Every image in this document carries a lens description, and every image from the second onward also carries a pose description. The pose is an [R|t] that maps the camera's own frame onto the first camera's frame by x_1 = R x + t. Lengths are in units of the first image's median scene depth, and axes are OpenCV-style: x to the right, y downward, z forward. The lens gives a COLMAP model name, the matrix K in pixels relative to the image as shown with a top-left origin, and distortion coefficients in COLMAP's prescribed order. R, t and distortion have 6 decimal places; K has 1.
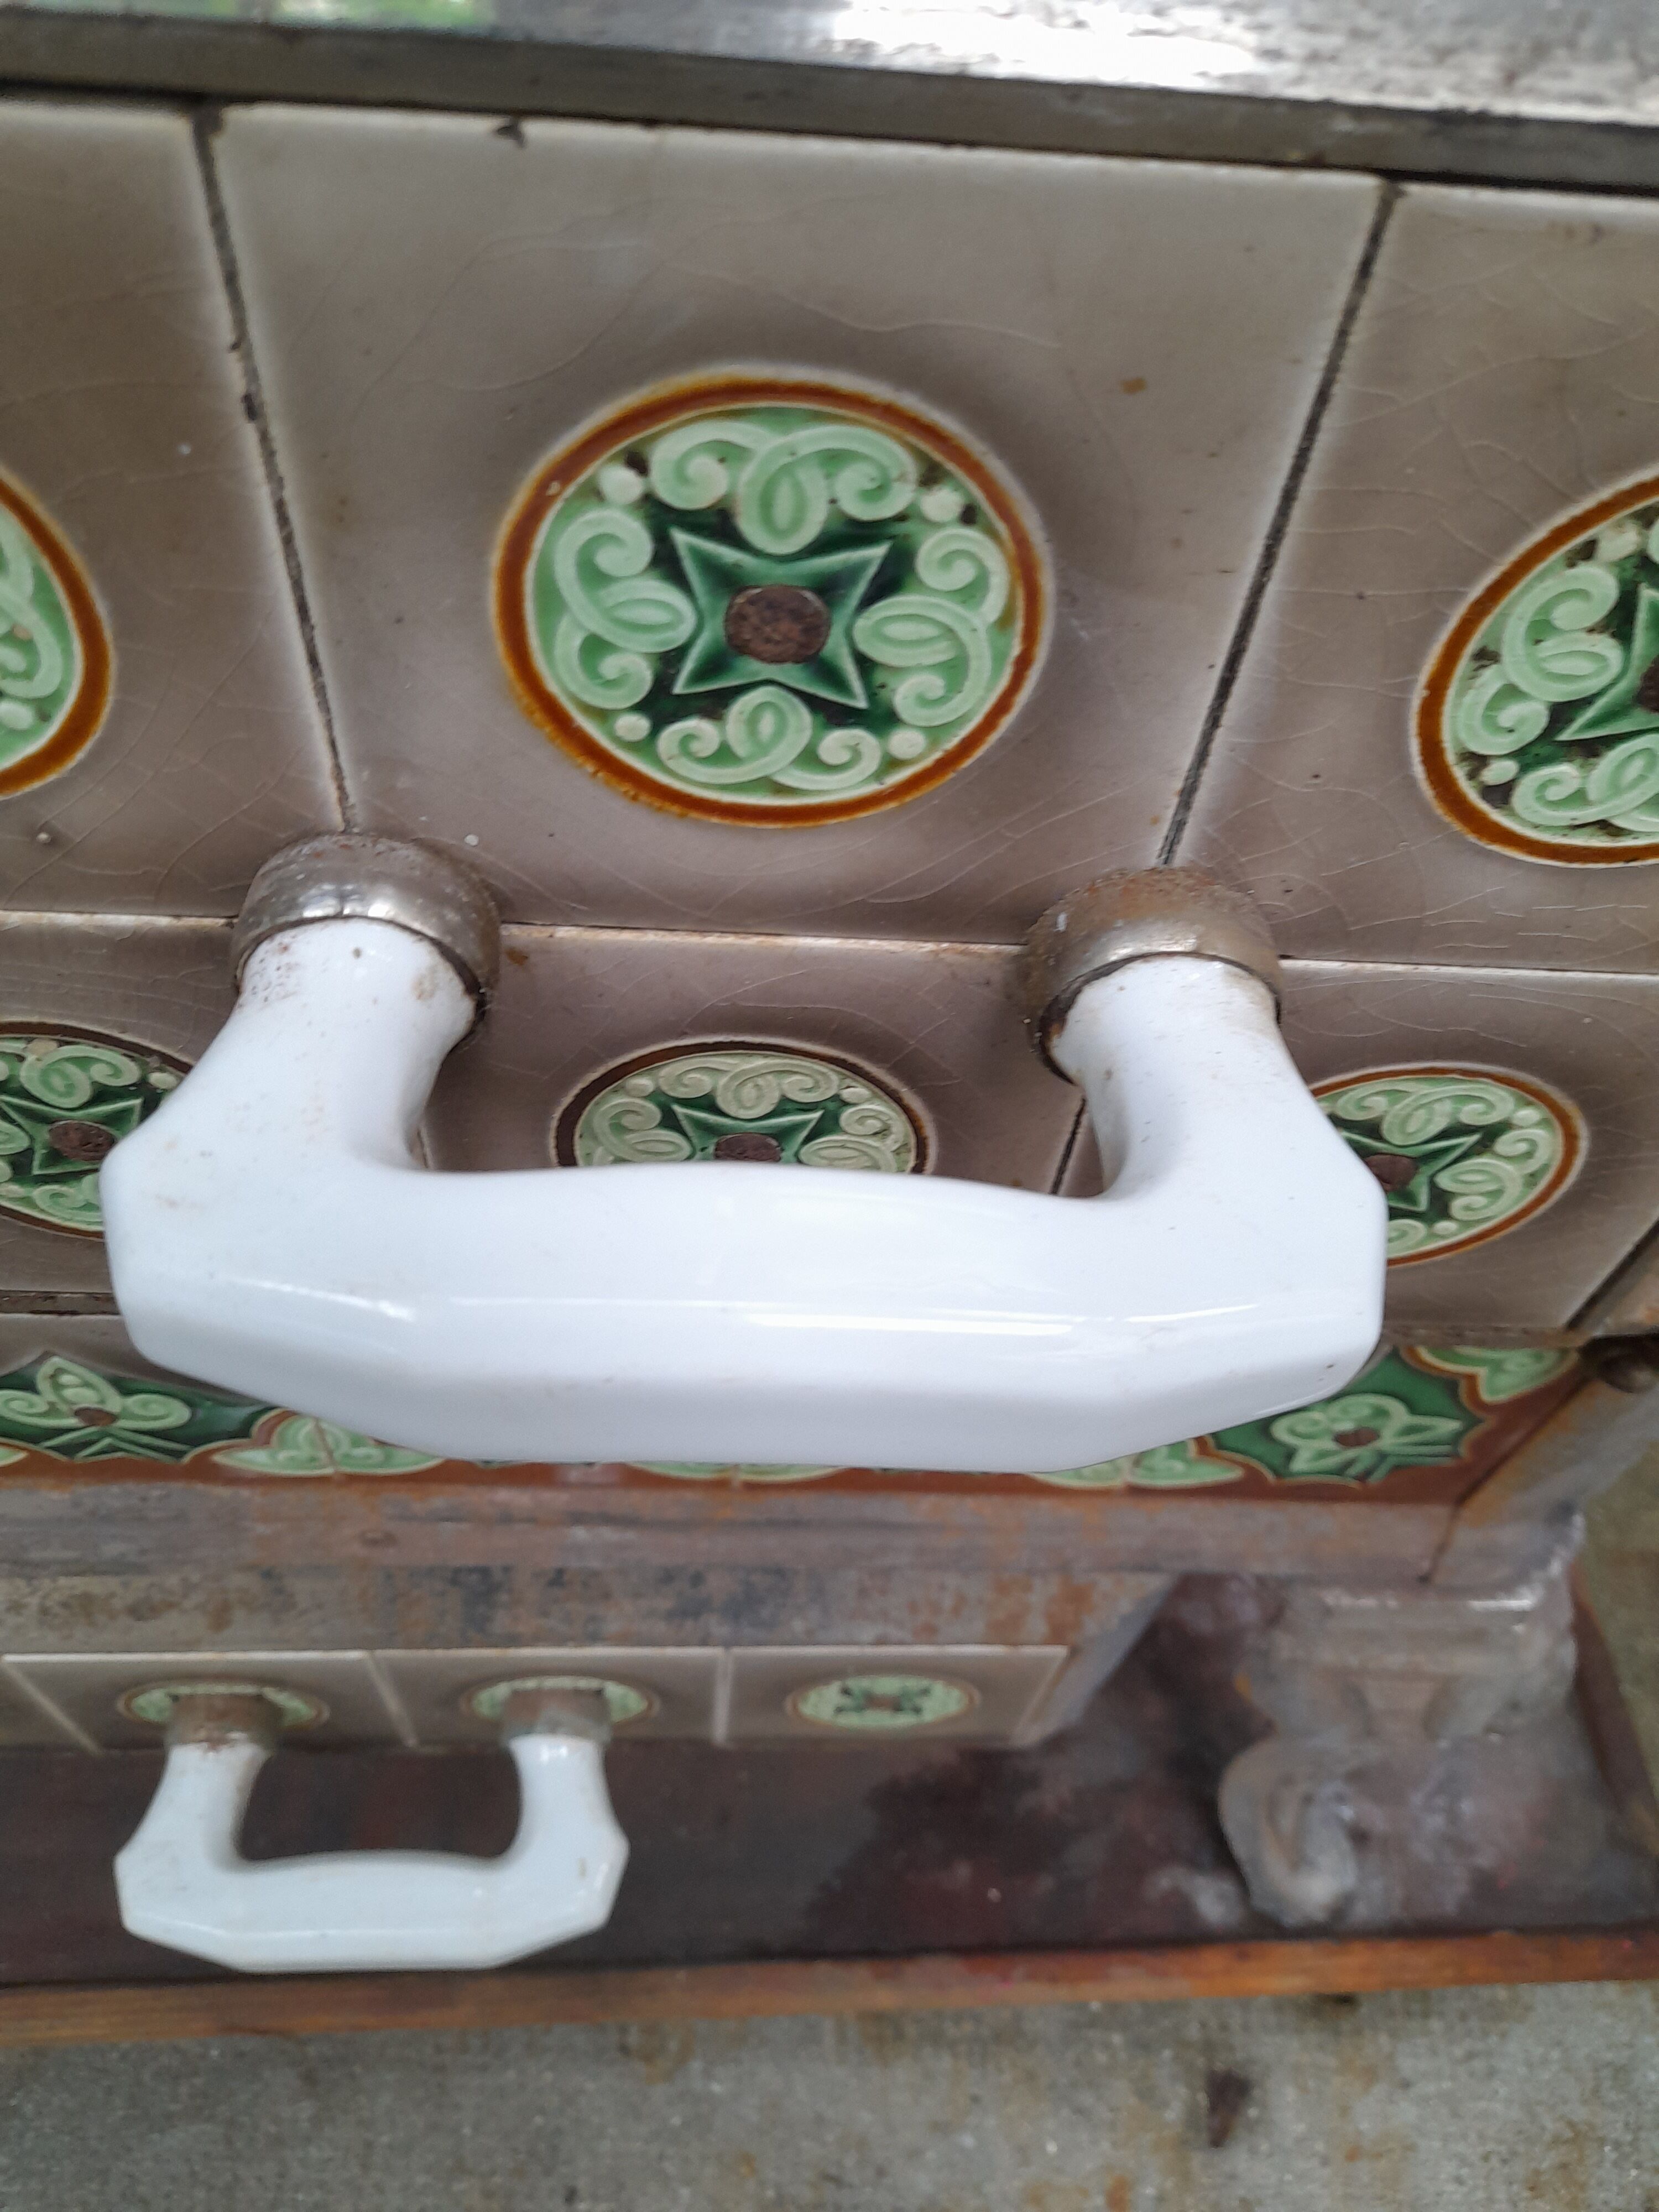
lens RADIAL K [[1654.7, 0, 809.8], [0, 1654.7, 1104.2], [0, 0, 1]] dist [-0.003916, -0.004467]
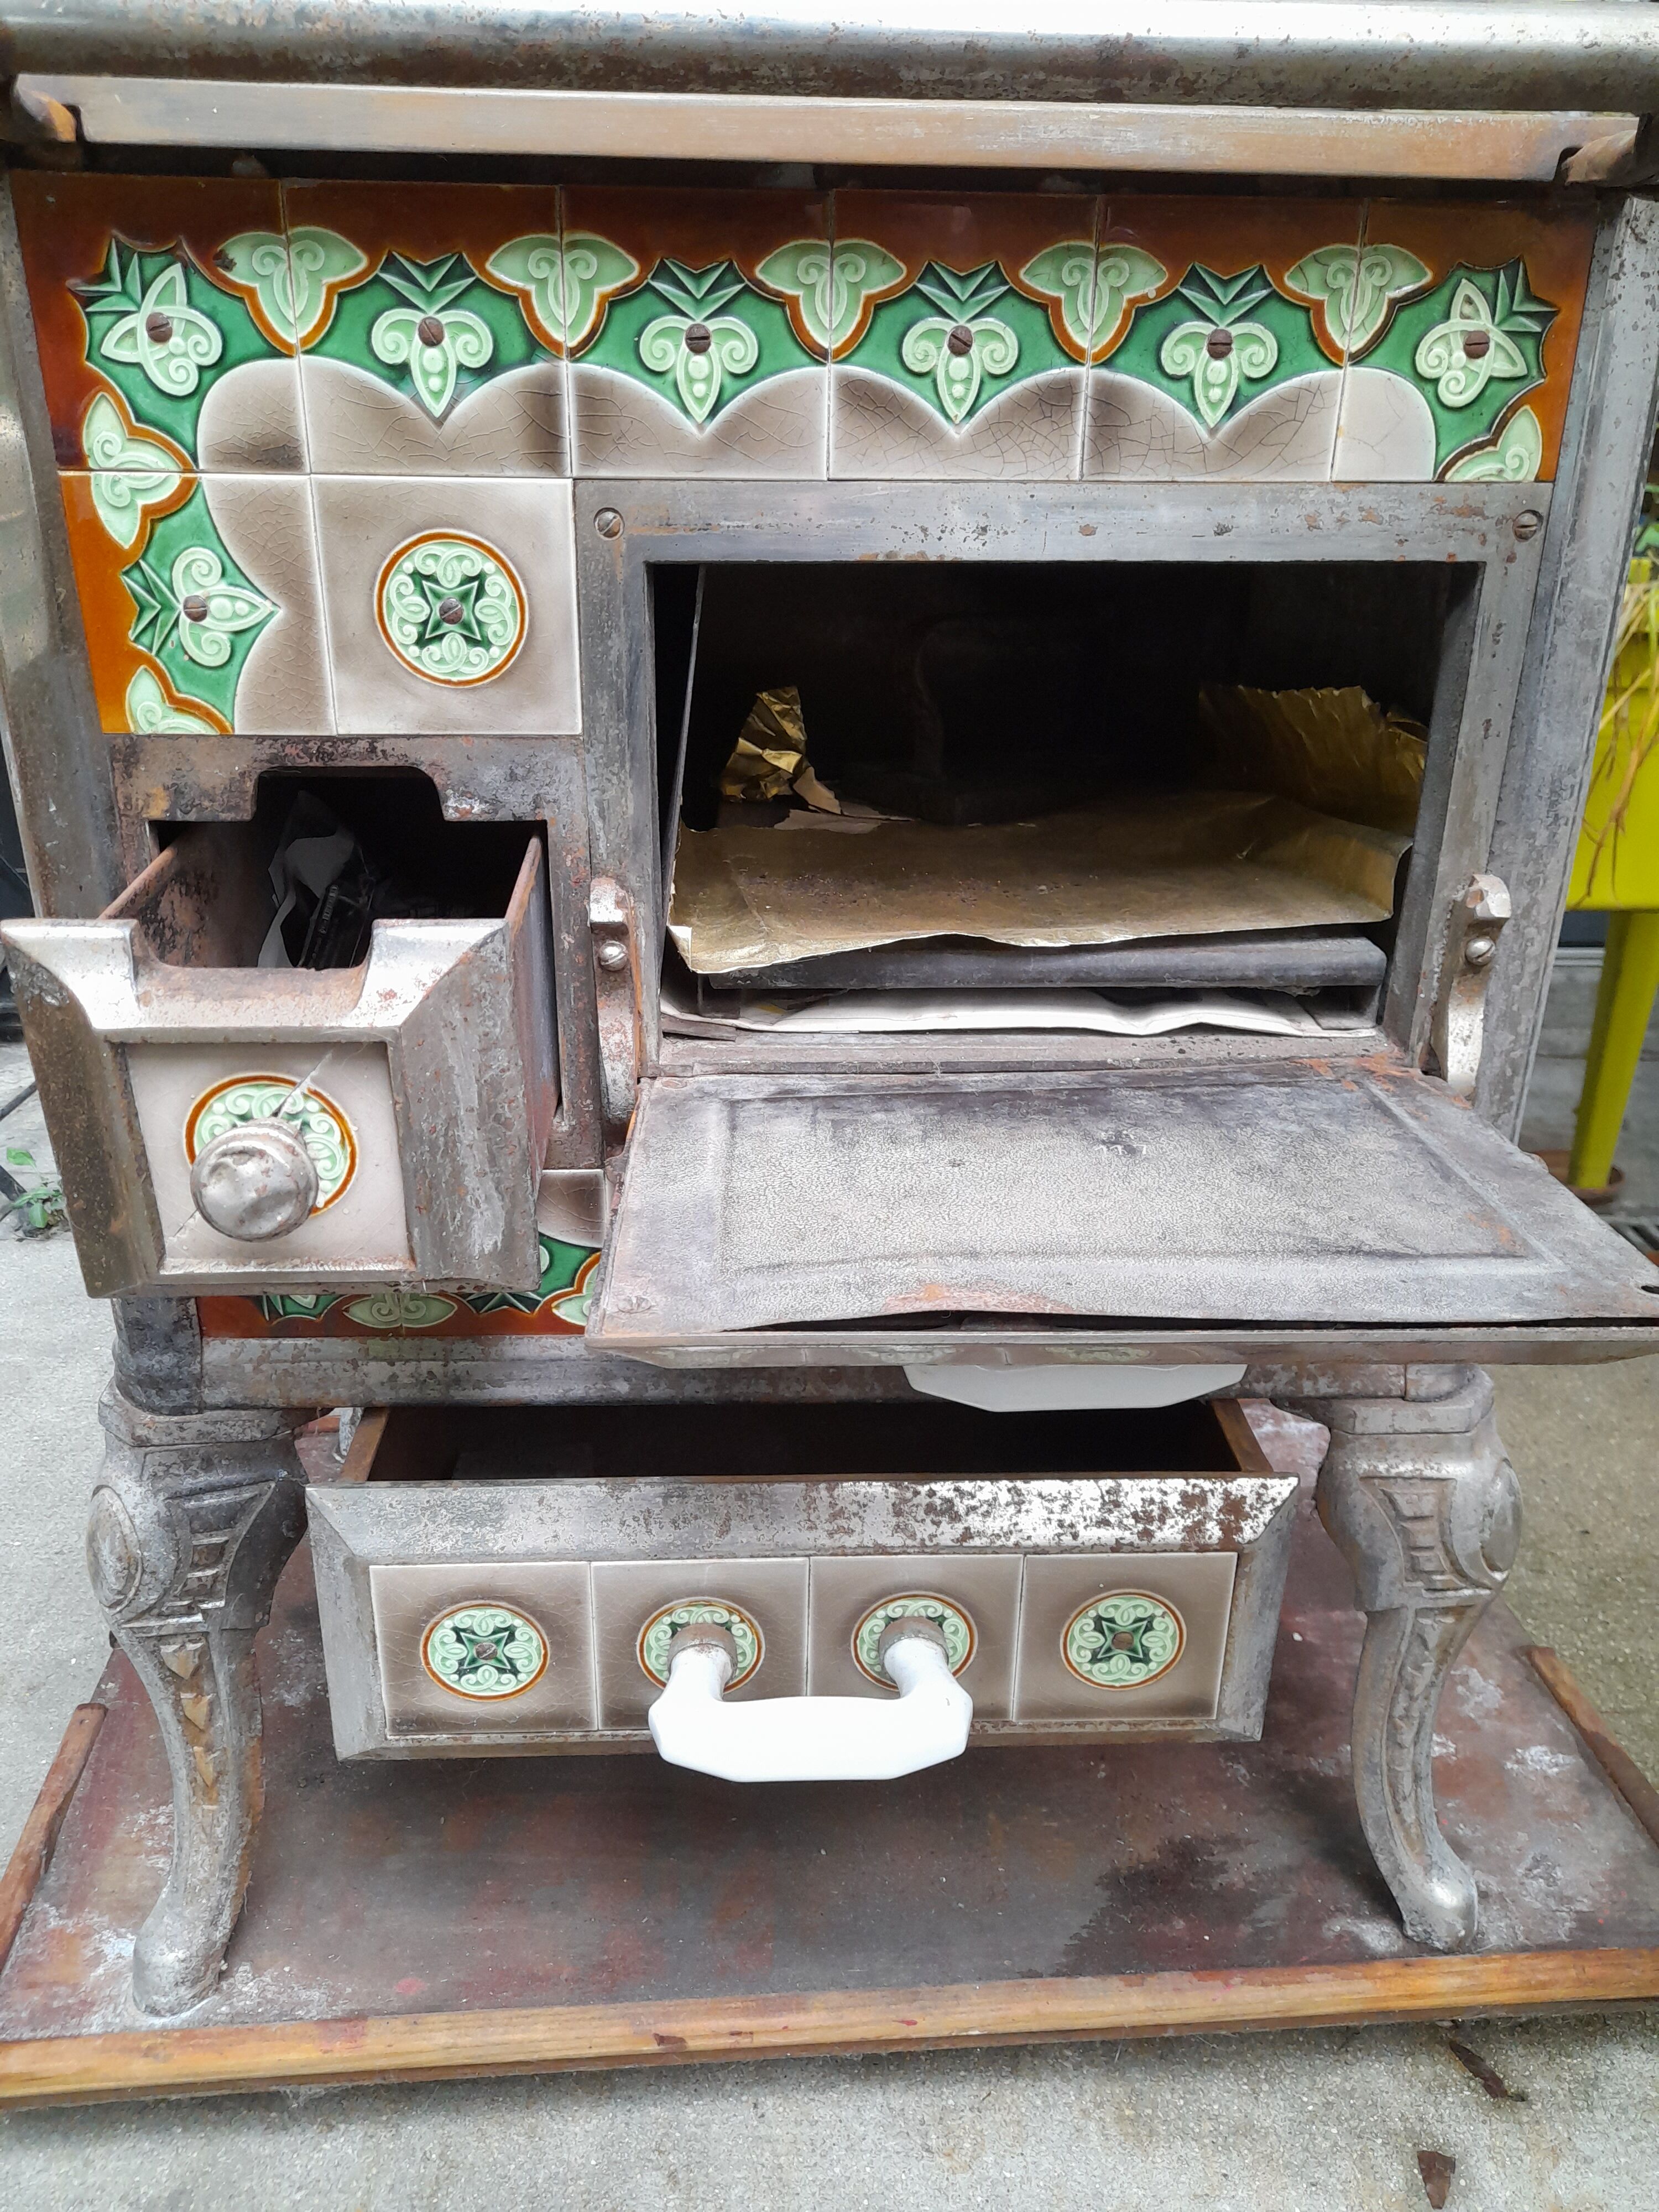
lens RADIAL K [[1572.2, 0, 823.0], [0, 1572.2, 1127.0], [0, 0, 1]] dist [0.021390, -0.008183]
pose [[0.997734, -0.066571, 0.009805, -0.162601], [0.062338, 0.859586, -0.507174, 0.554870], [0.025335, 0.506636, 0.861788, -0.408772]]
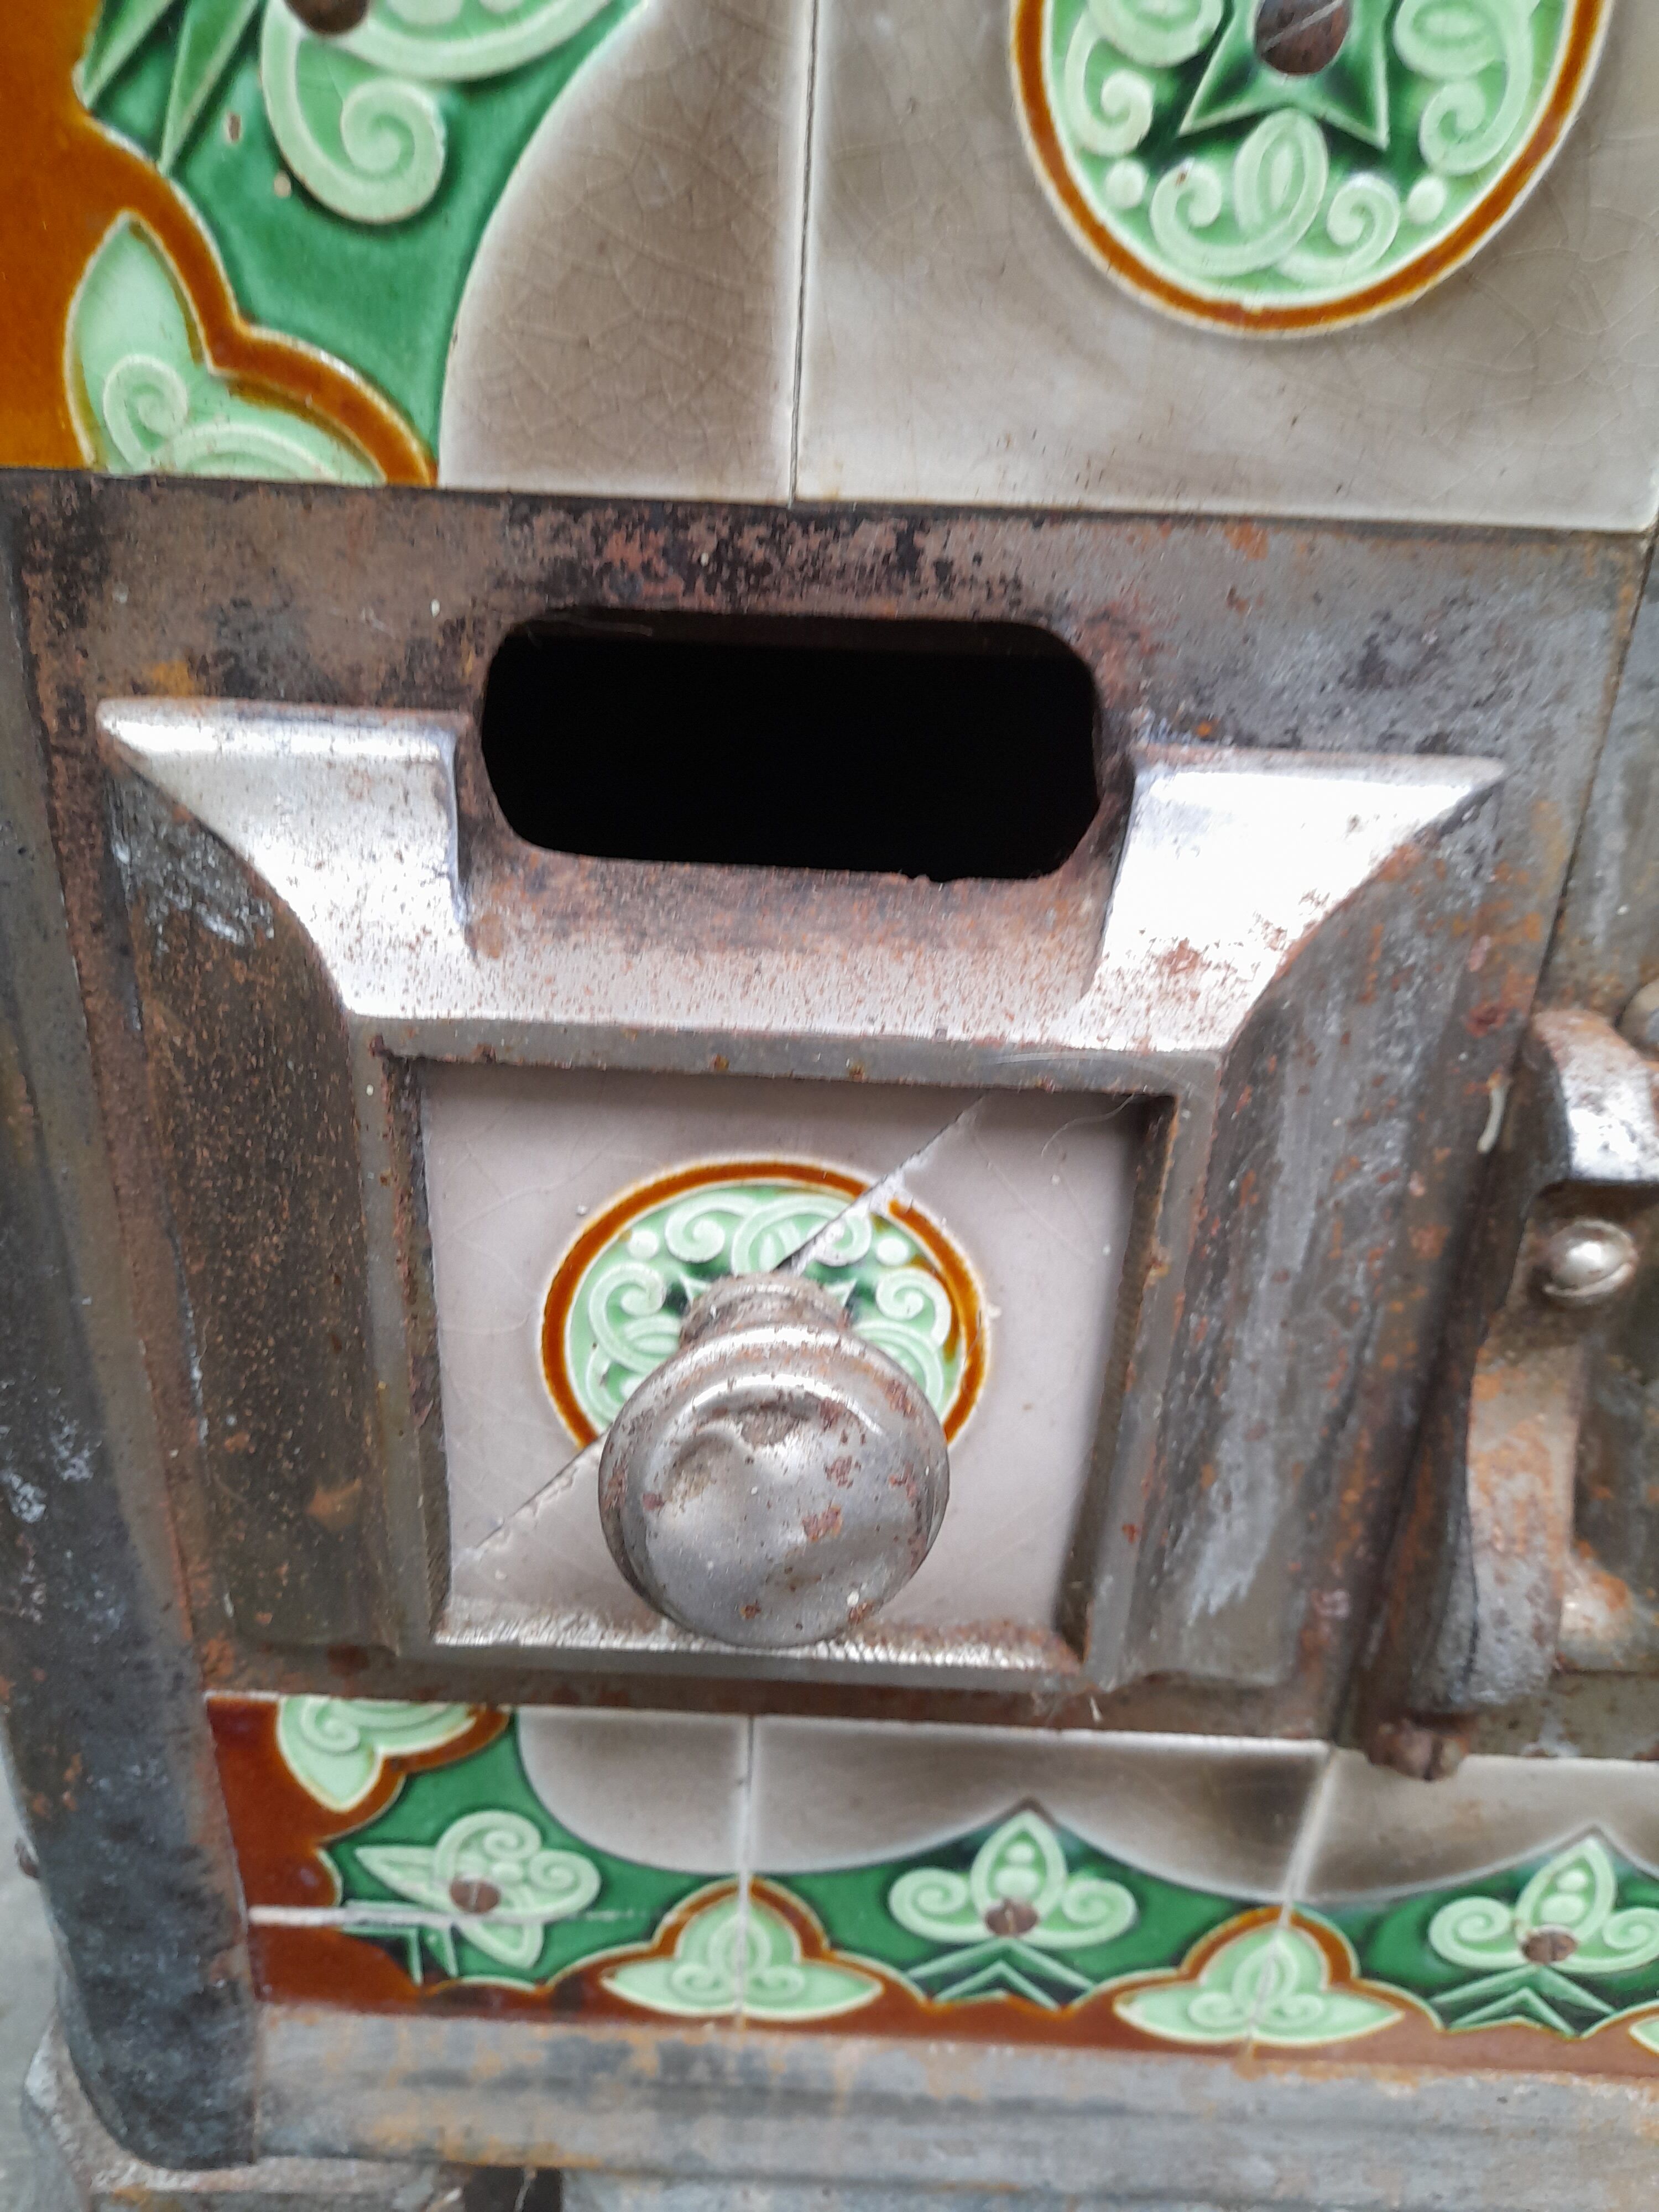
lens RADIAL K [[1654.7, 0, 809.8], [0, 1654.7, 1104.2], [0, 0, 1]] dist [-0.003916, -0.004467]
pose [[0.998814, -0.010315, -0.047576, -0.399553], [-0.011954, 0.895400, -0.445101, 0.096732], [0.047191, 0.445142, 0.894216, 0.049219]]
